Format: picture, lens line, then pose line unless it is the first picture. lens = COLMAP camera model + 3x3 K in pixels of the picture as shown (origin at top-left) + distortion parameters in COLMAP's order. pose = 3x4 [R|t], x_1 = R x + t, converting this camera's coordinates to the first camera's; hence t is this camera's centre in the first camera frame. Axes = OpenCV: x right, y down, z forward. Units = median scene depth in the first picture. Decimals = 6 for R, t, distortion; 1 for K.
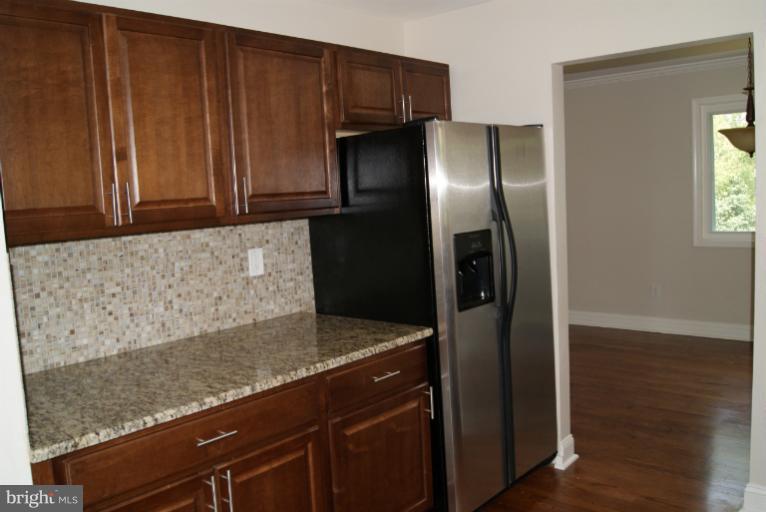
lens RADIAL K [[654.4, 0, 383.0], [0, 654.4, 256.0], [0, 0, 1]] dist [-0.071361, 0.018879]
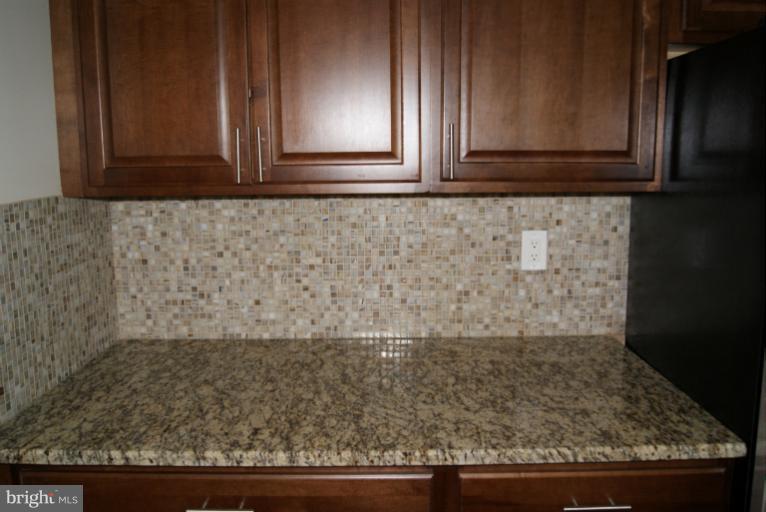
lens RADIAL K [[654.4, 0, 383.0], [0, 654.4, 256.0], [0, 0, 1]] dist [-0.071361, 0.018879]
pose [[0.668655, 0.163993, -0.725263, 0.225839], [-0.104125, 0.986416, 0.127047, -0.064098], [0.736246, -0.009433, 0.676648, 0.498199]]
